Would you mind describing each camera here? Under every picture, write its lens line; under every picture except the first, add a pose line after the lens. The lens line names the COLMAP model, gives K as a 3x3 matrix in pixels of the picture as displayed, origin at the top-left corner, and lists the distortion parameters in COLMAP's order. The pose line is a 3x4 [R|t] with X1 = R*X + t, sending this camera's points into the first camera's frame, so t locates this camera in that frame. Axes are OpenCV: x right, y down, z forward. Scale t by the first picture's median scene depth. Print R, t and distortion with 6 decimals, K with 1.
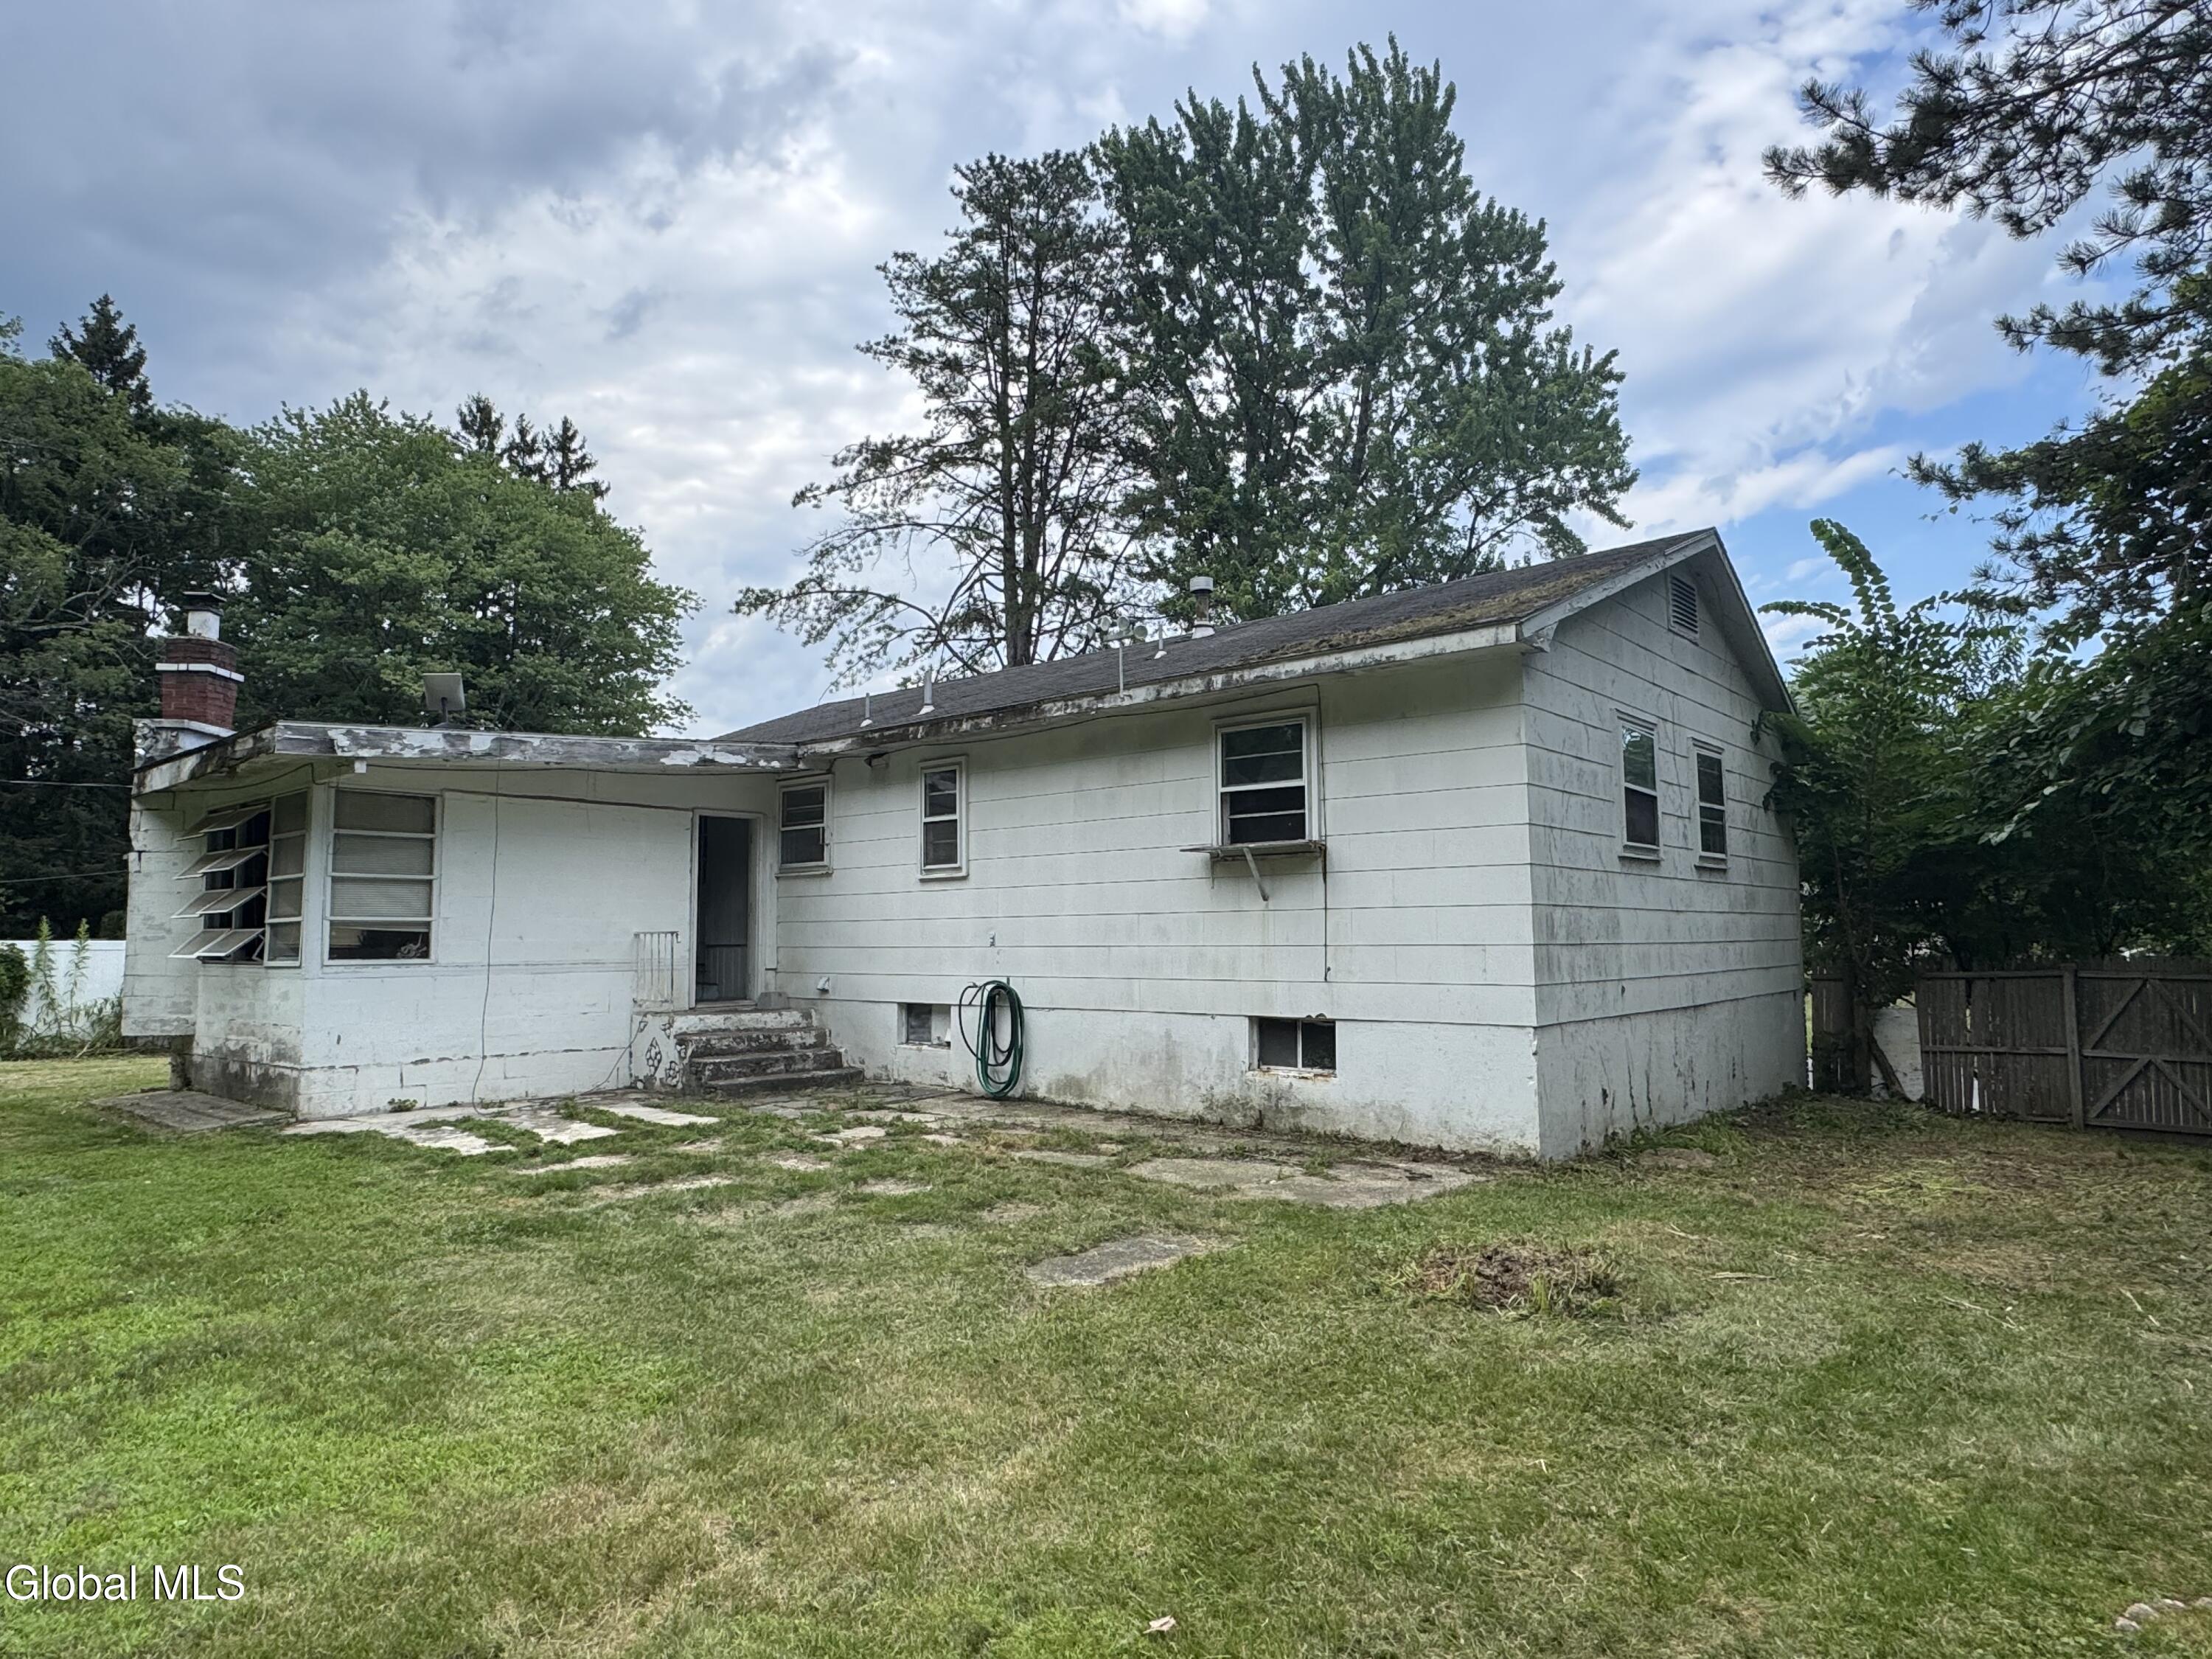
lens RADIAL K [[1303.0, 0, 1106.0], [0, 1303.0, 829.5], [0, 0, 1]] dist [-0.001323, -0.003974]
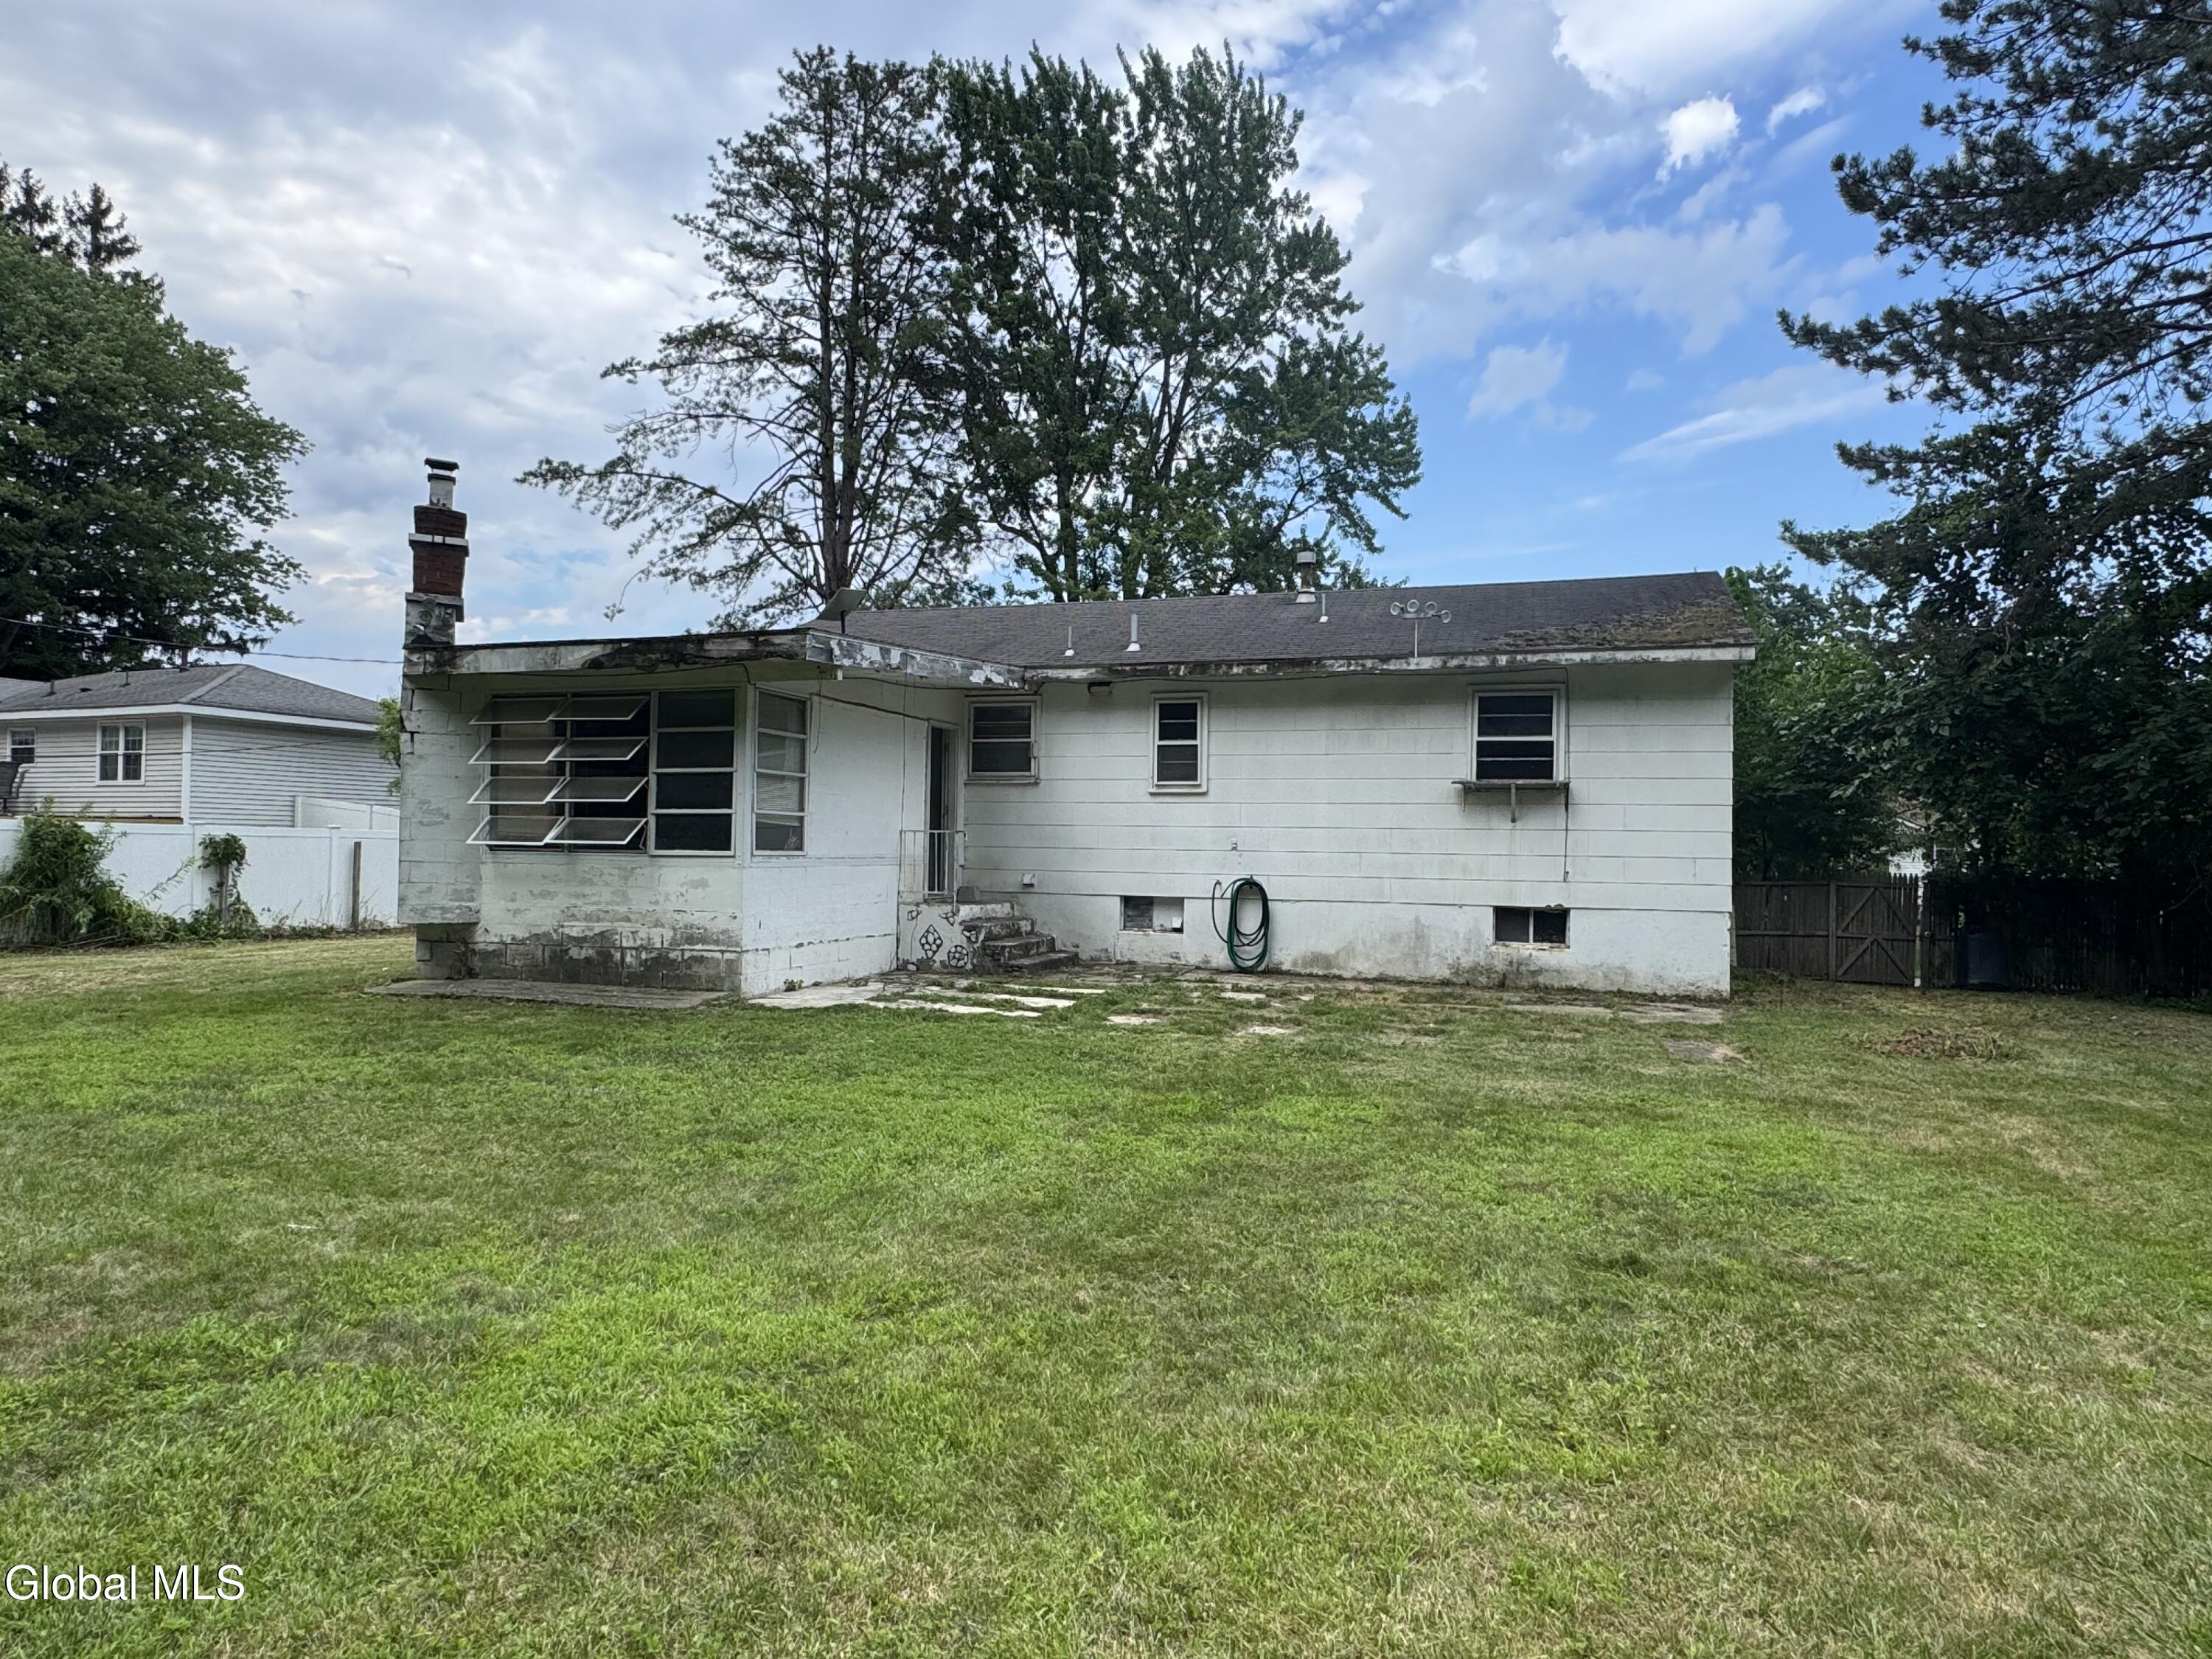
lens RADIAL K [[1303.0, 0, 1106.0], [0, 1303.0, 829.5], [0, 0, 1]] dist [-0.001323, -0.003974]
pose [[0.922306, 0.027910, 0.385452, -0.649005], [-0.055356, 0.996645, 0.060290, 0.002421], [-0.382476, -0.076943, 0.920756, -0.081510]]
